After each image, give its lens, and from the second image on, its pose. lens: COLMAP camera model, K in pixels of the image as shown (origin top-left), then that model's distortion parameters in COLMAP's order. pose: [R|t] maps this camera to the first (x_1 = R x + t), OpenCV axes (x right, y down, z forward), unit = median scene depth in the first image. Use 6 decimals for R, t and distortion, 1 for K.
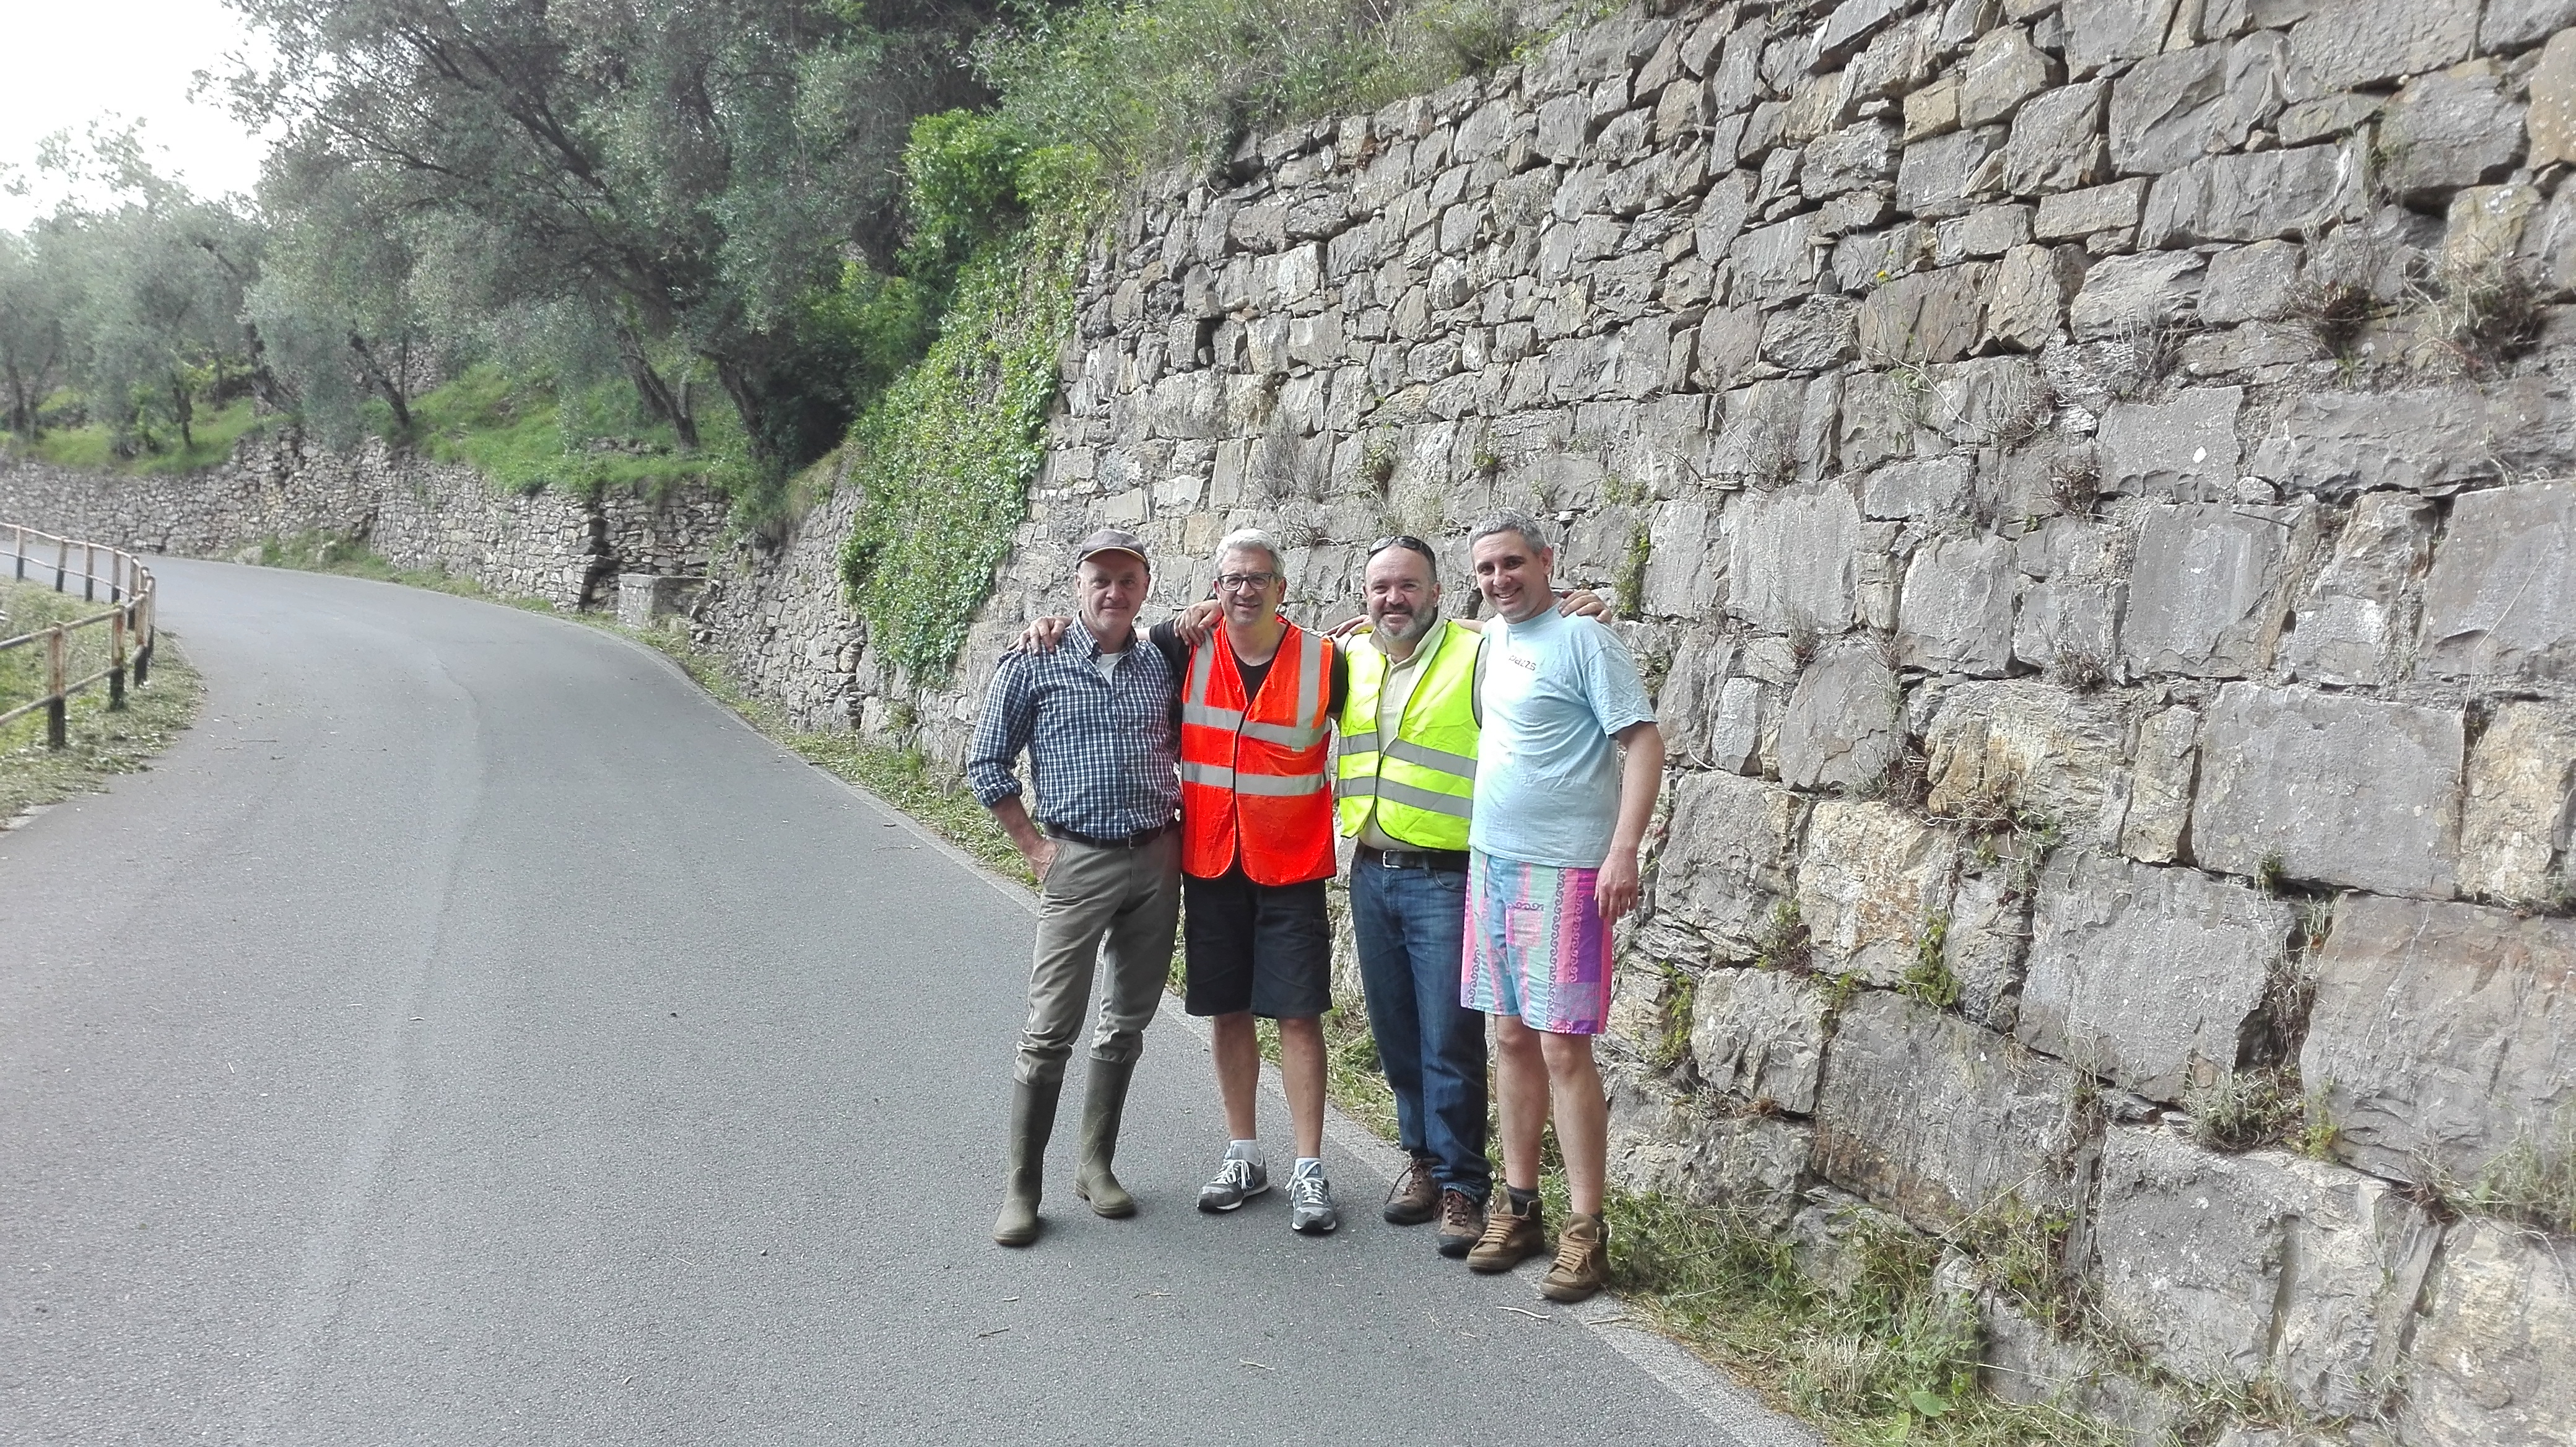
lens RADIAL K [[1901.0, 0, 1286.3], [0, 1901.0, 769.9], [0, 0, 1]] dist [0.108400, -0.141802]
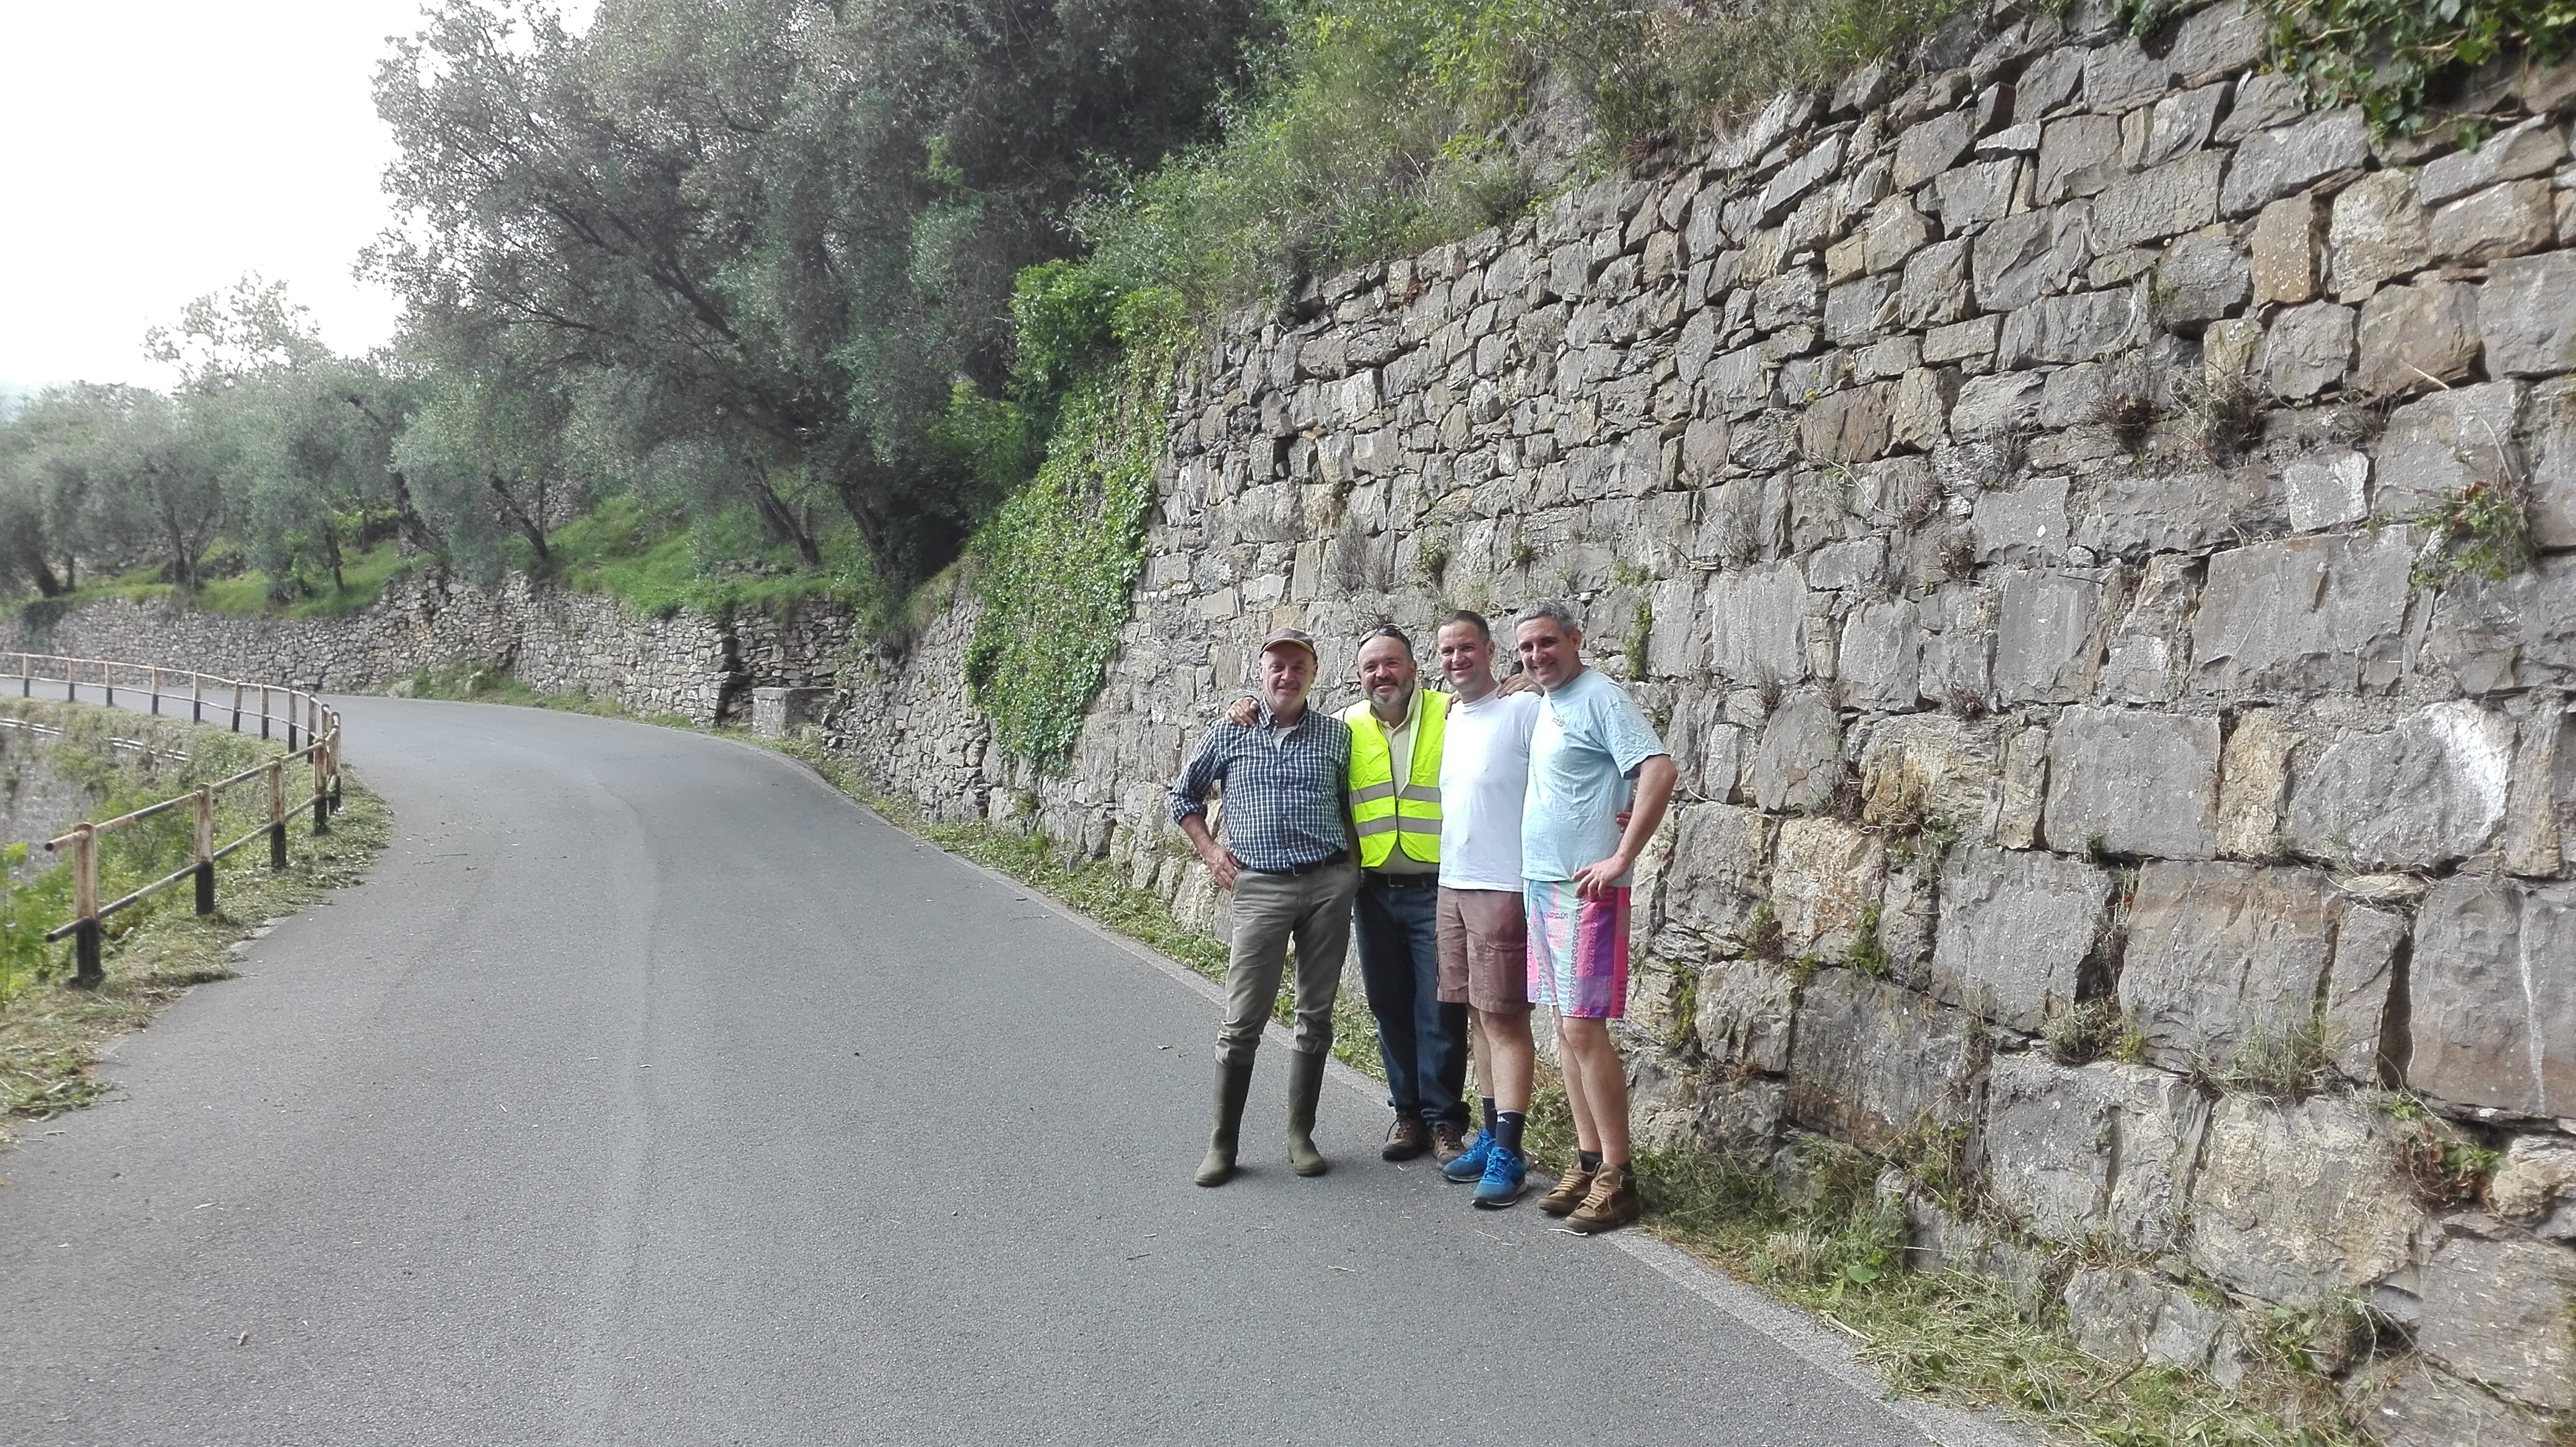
lens RADIAL K [[1901.0, 0, 1286.3], [0, 1901.0, 769.9], [0, 0, 1]] dist [0.108400, -0.141802]
pose [[0.997271, -0.047869, -0.056208, 0.023670], [0.045395, 0.997978, -0.044485, 0.019261], [0.058224, 0.041812, 0.997428, -0.193902]]
